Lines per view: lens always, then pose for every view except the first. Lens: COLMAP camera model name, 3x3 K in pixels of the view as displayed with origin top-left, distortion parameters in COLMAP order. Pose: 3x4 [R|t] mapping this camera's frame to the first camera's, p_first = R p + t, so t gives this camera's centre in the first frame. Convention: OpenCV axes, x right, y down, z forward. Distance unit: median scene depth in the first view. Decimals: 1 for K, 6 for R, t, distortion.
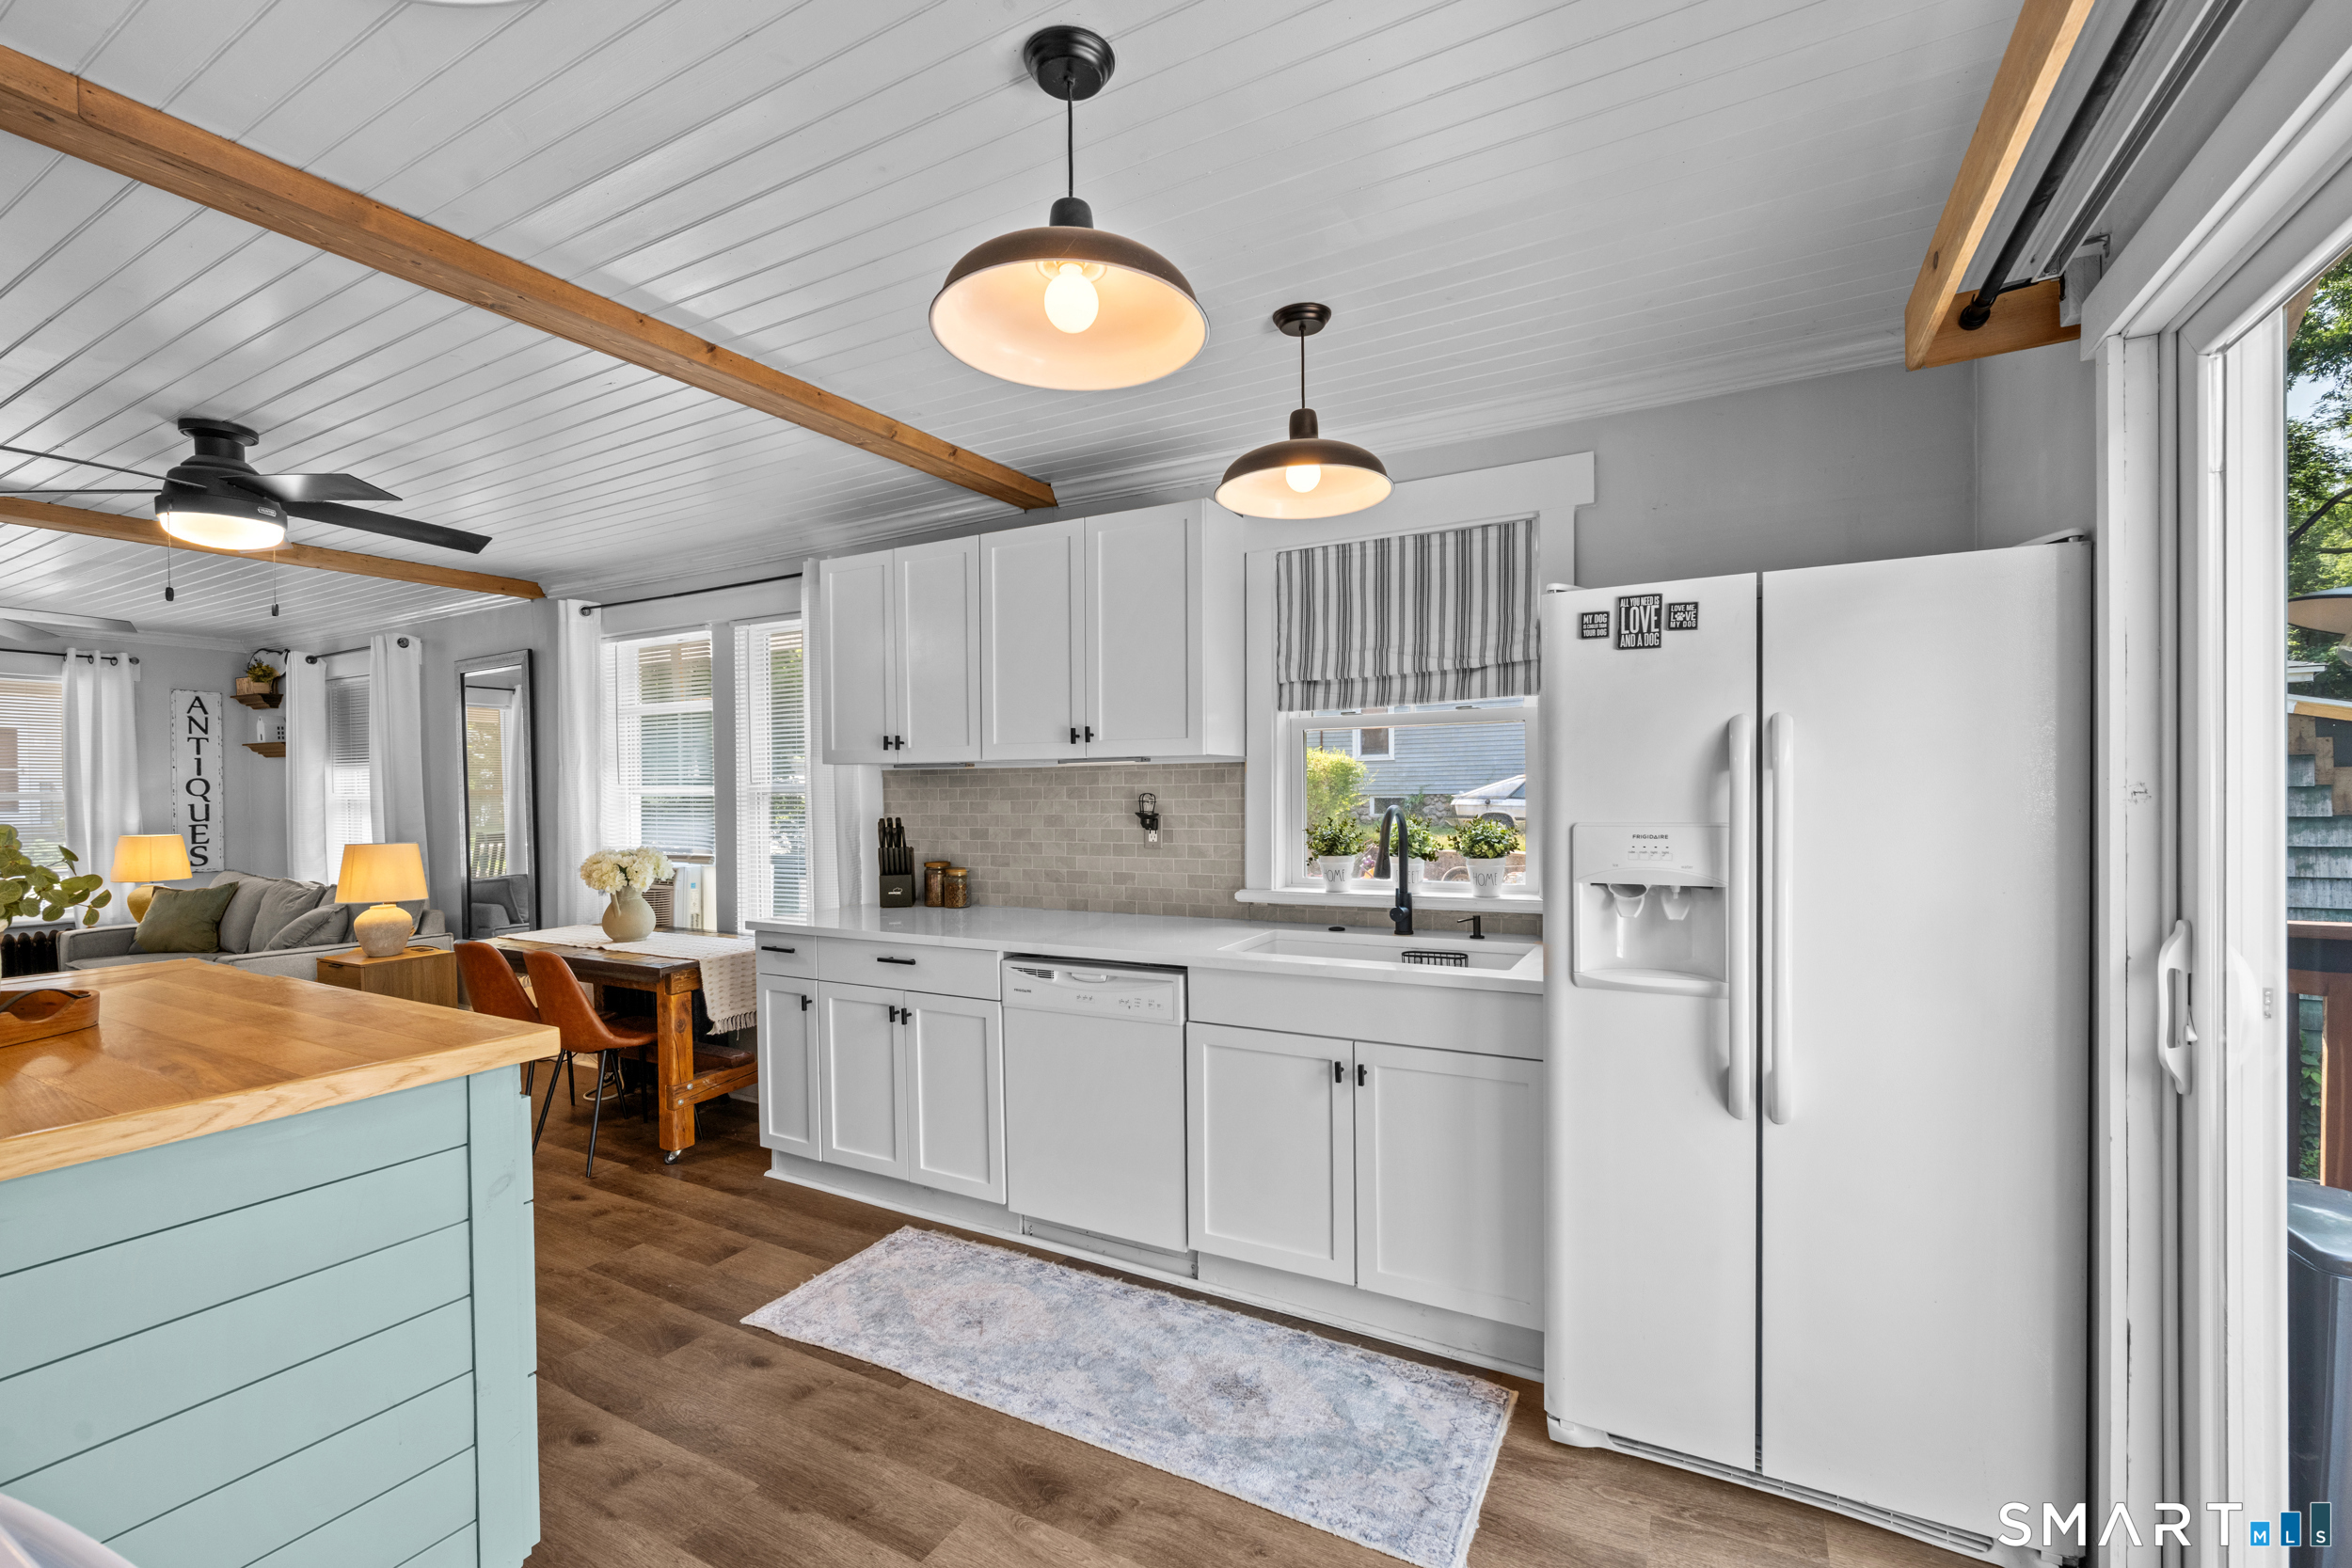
lens RADIAL K [[998.1, 0, 1180.0], [0, 998.1, 795.1], [0, 0, 1]] dist [0.000086, 0.000015]
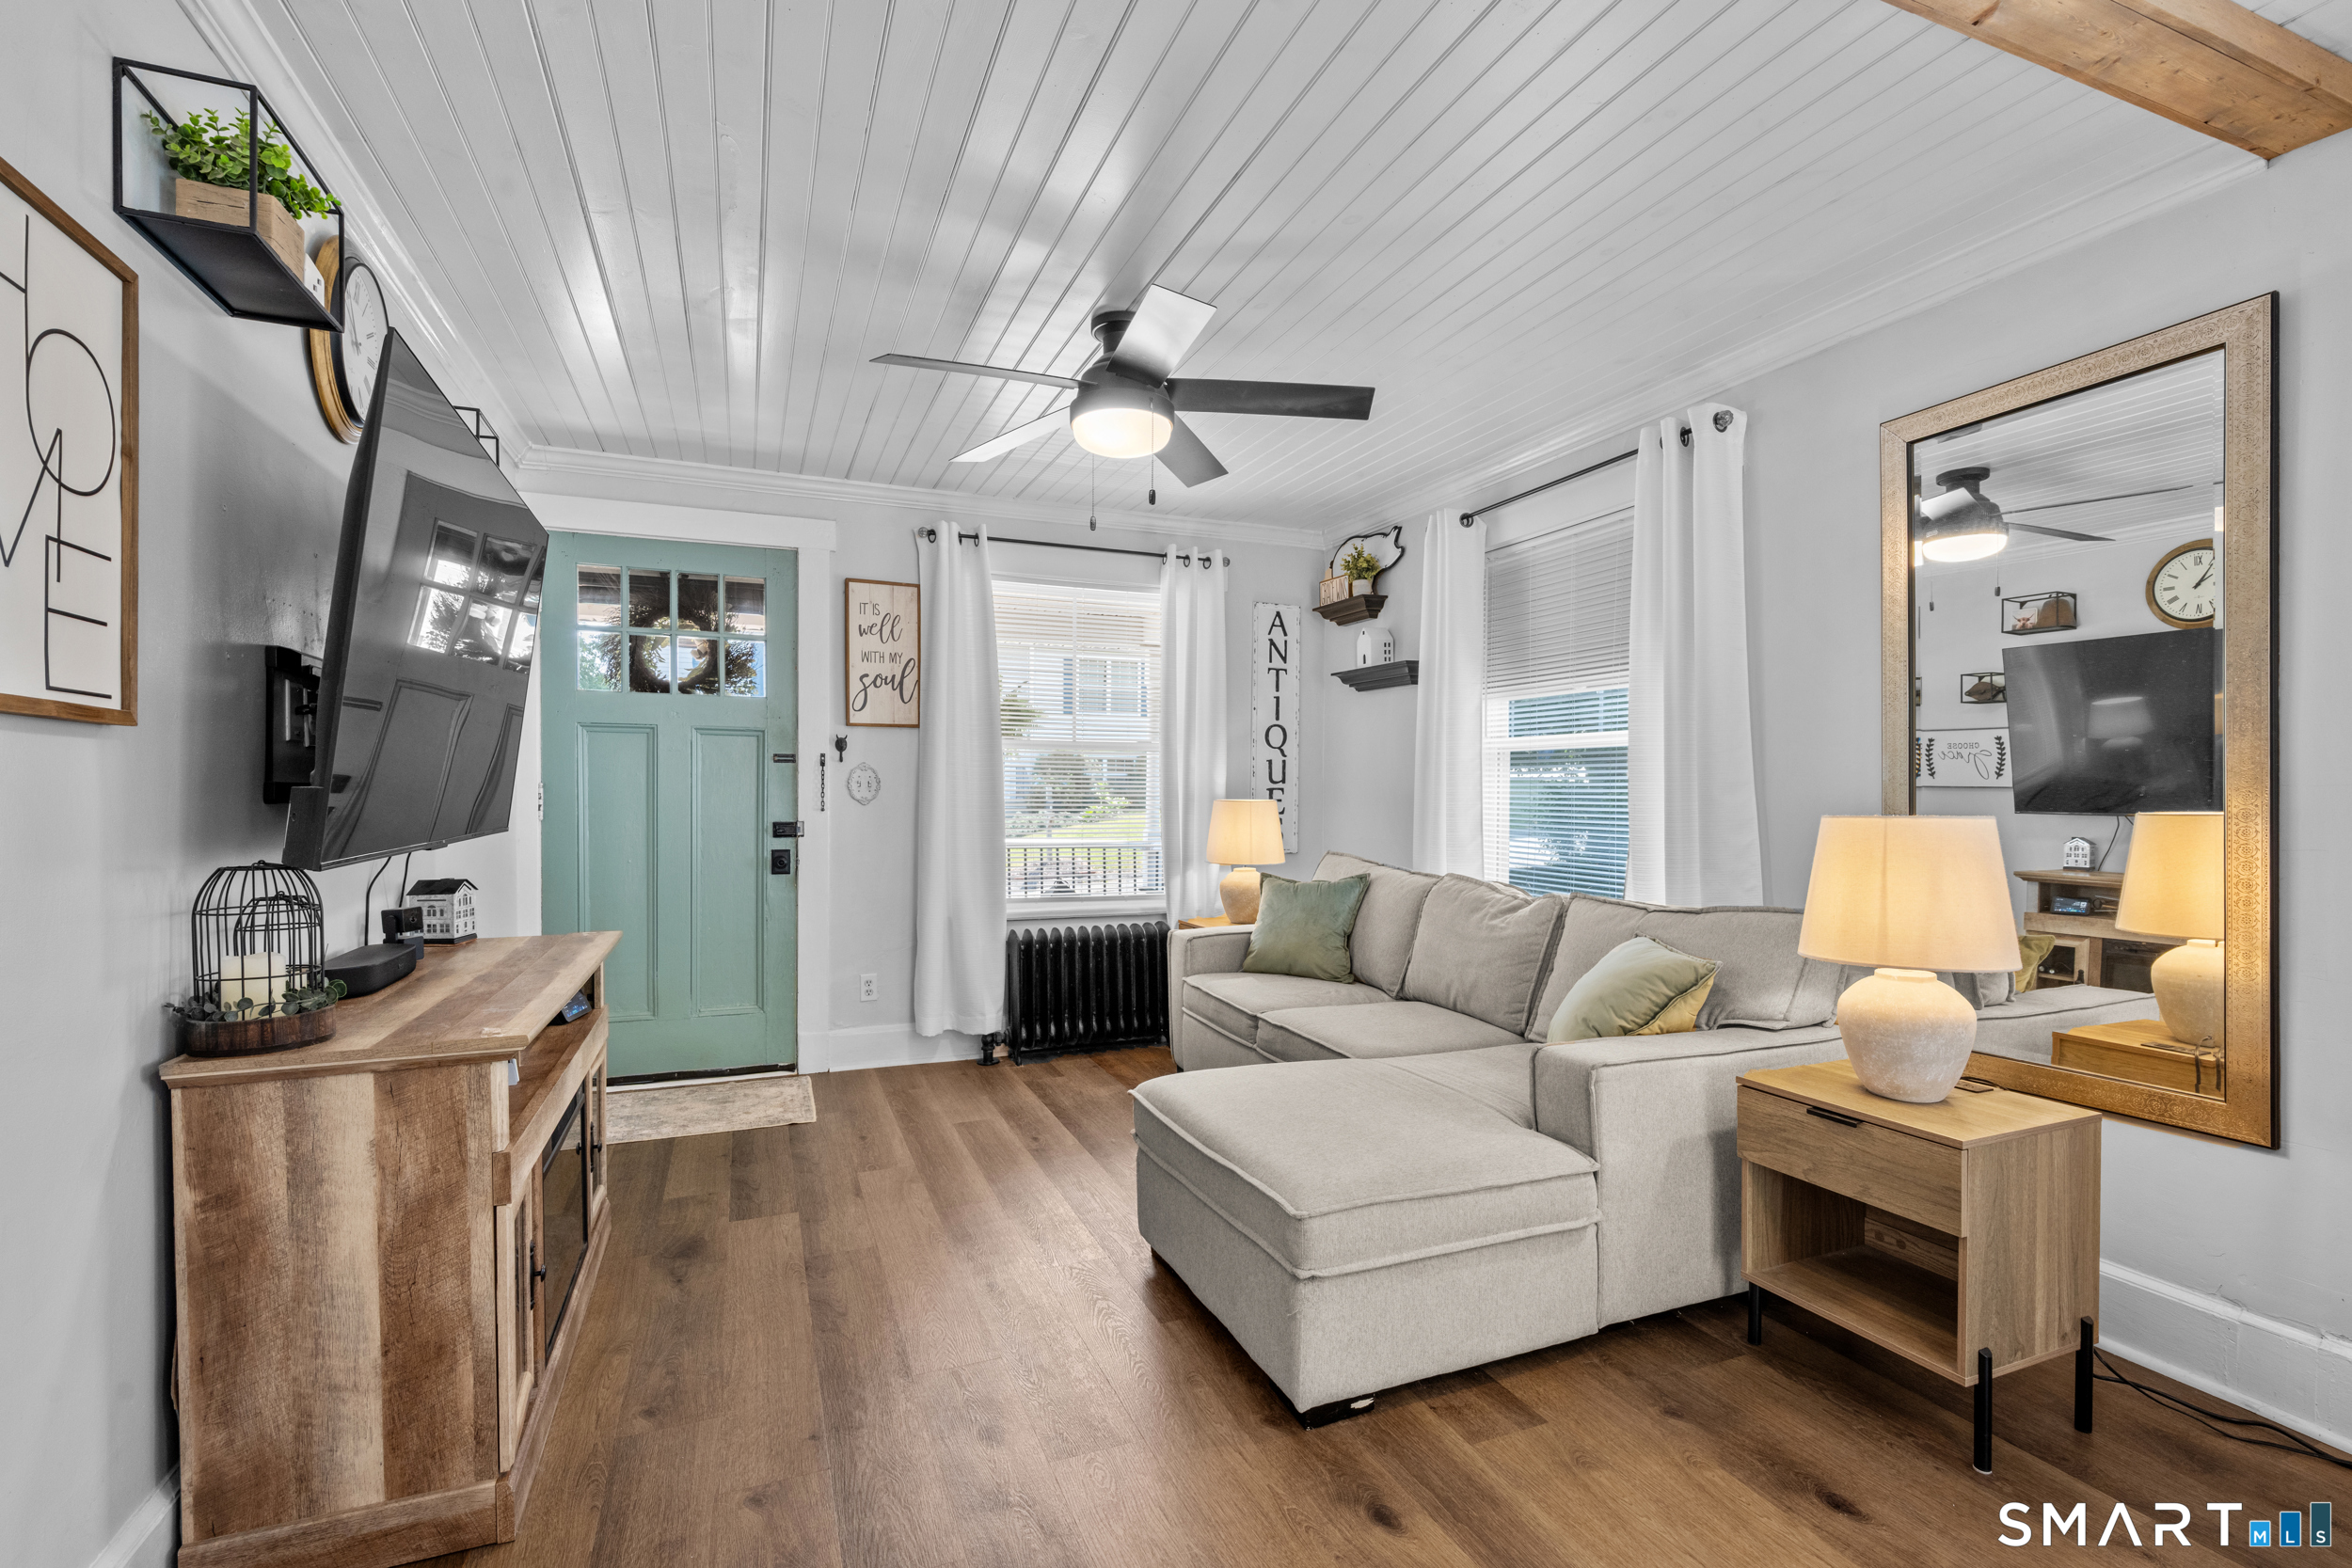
lens RADIAL K [[1074.4, 0, 1177.0], [0, 1074.4, 775.3], [0, 0, 1]] dist [-0.000140, 0.000001]
pose [[0.777556, 0.003697, -0.628803, -0.565264], [-0.011040, 0.999909, -0.007773, 0.028257], [0.628717, 0.012986, 0.777525, 0.356905]]
